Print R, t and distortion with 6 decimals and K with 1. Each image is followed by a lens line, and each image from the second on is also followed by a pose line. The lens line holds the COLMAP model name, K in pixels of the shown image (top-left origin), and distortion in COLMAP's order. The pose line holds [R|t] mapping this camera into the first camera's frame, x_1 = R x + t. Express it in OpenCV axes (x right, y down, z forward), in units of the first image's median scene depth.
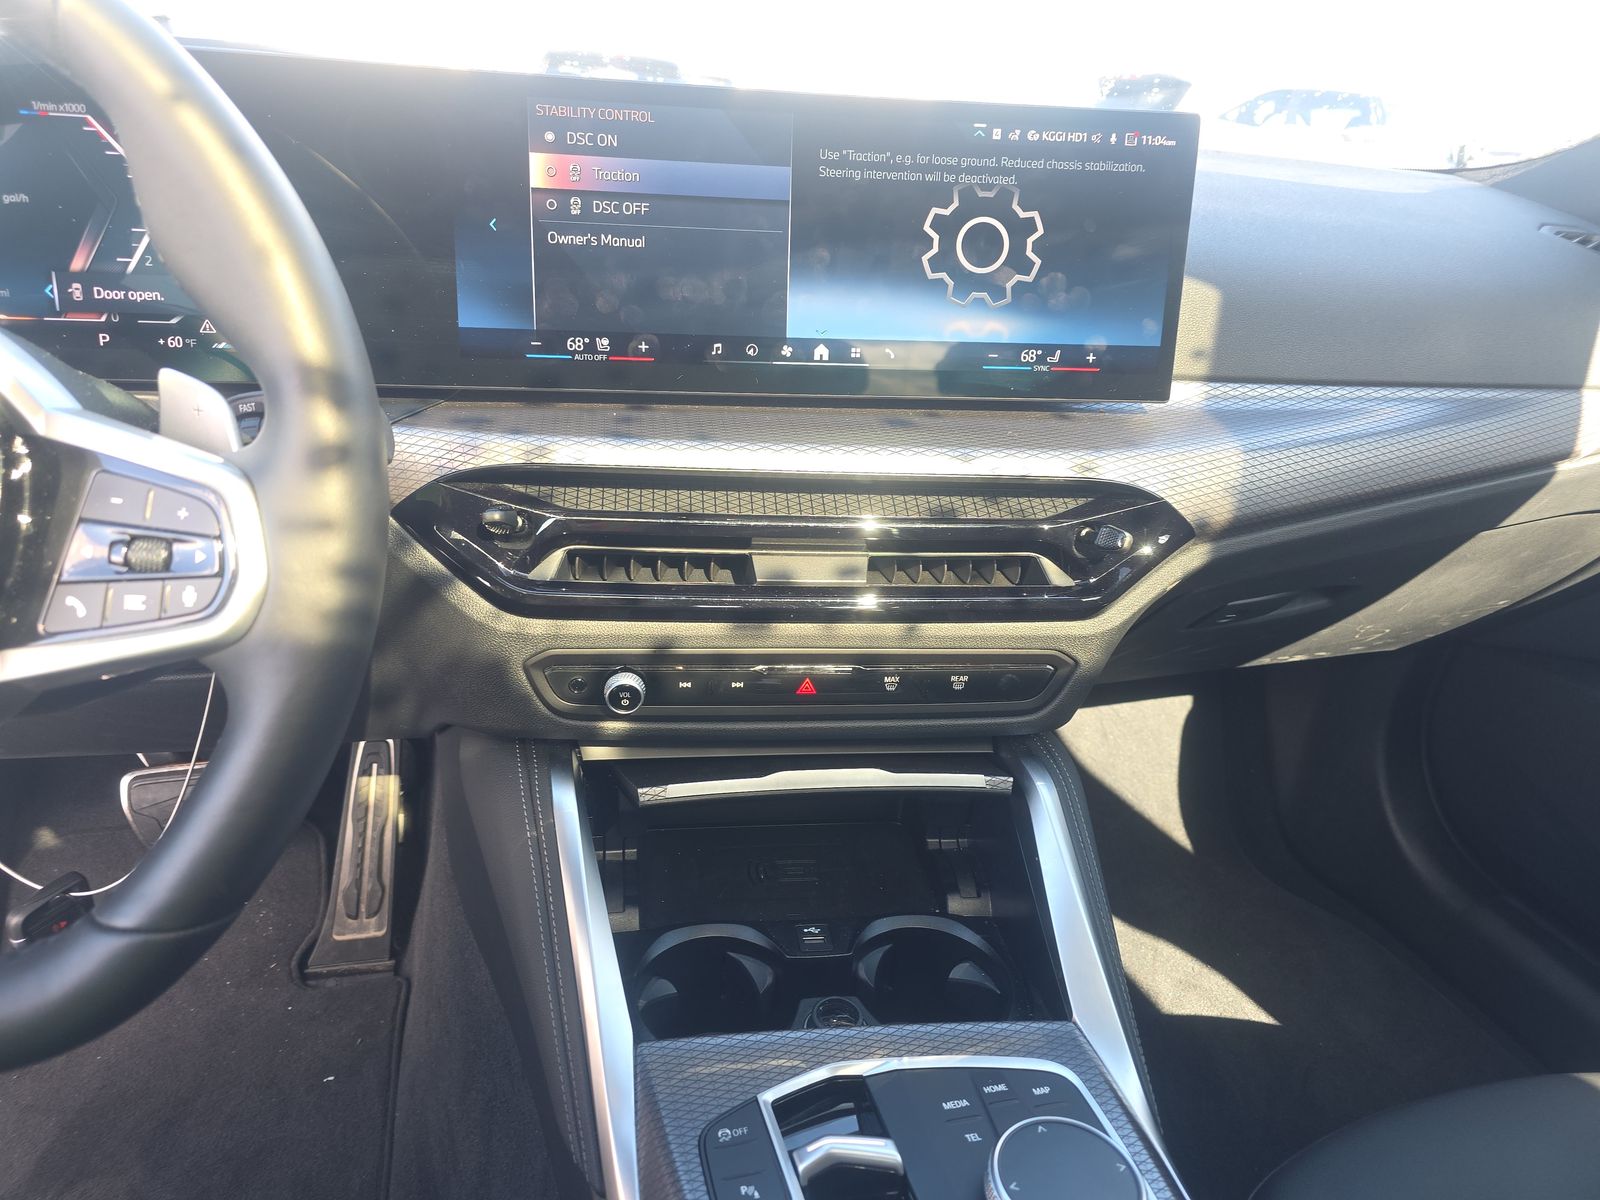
lens RADIAL K [[1068.7, 0, 784.6], [0, 1068.7, 640.9], [0, 0, 1]] dist [0.007396, -0.019895]
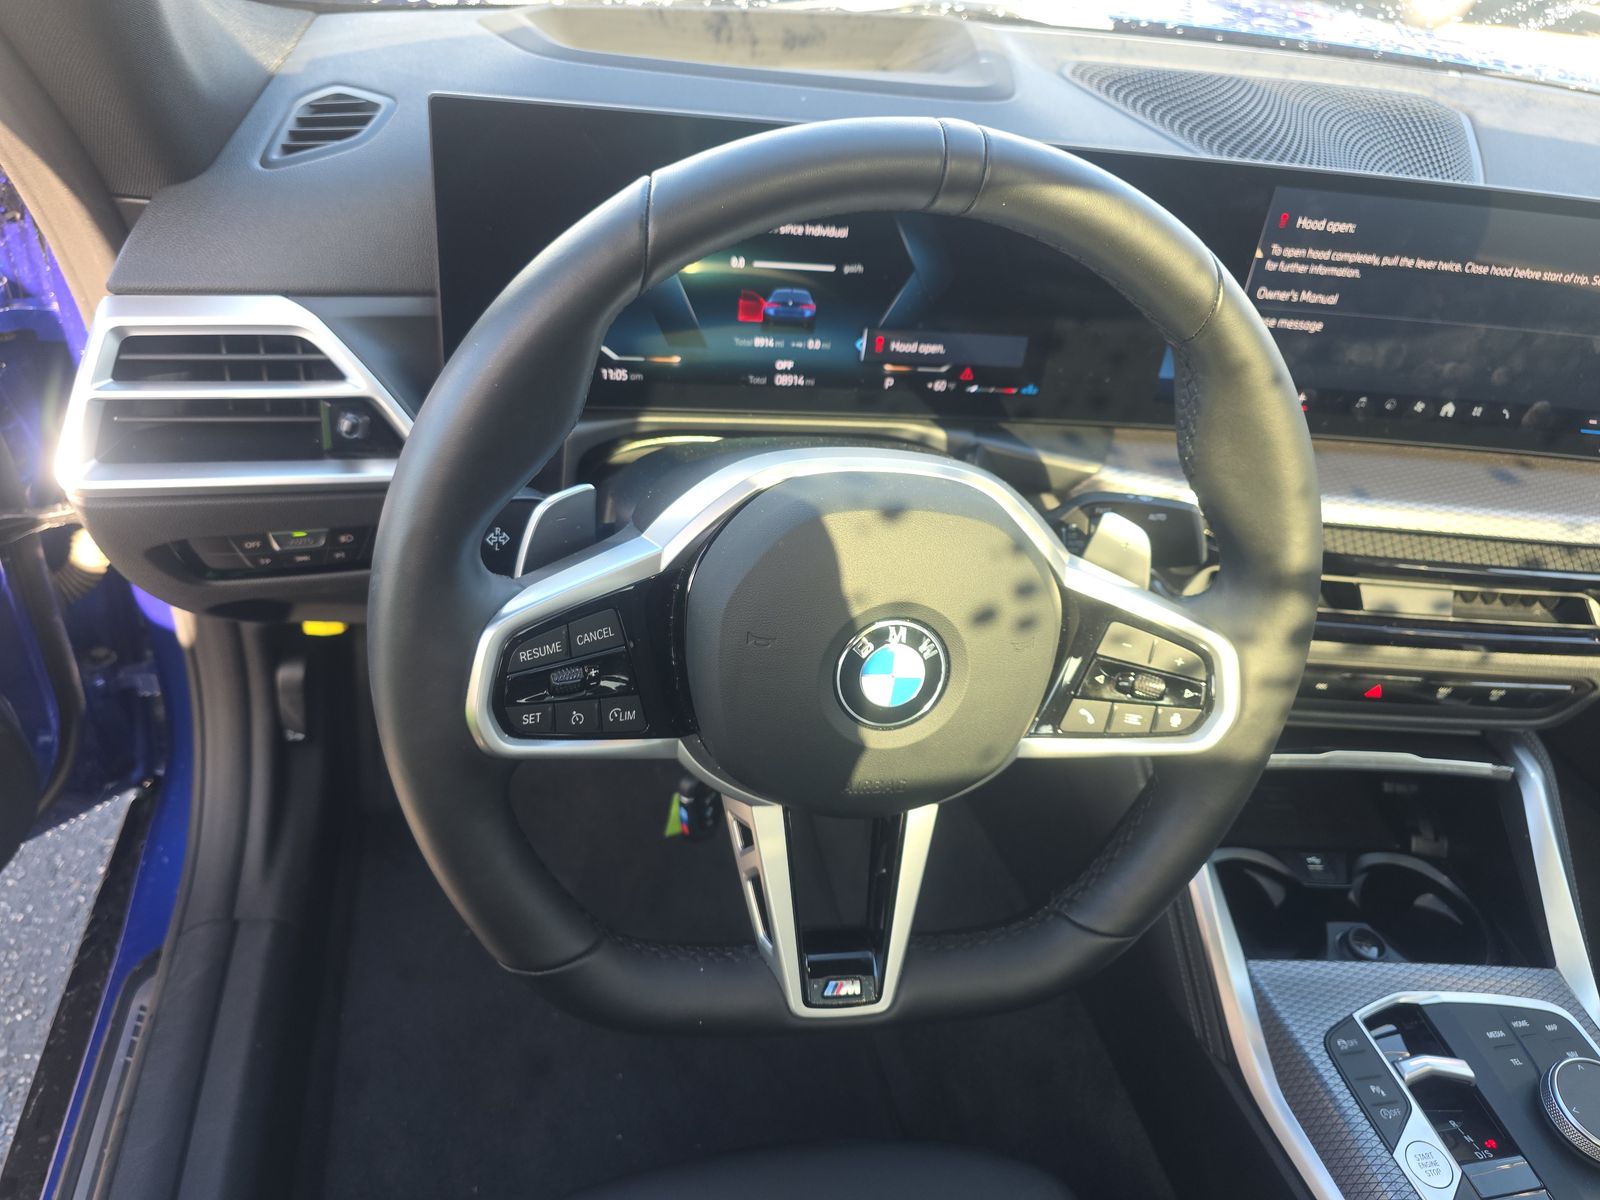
lens RADIAL K [[1068.7, 0, 763.2], [0, 1068.7, 614.7], [0, 0, 1]] dist [0.007396, -0.019895]
pose [[0.994519, 0.095269, -0.043086, -0.686616], [-0.081692, 0.965181, 0.248500, -0.311468], [0.065260, -0.243618, 0.967673, -0.223373]]
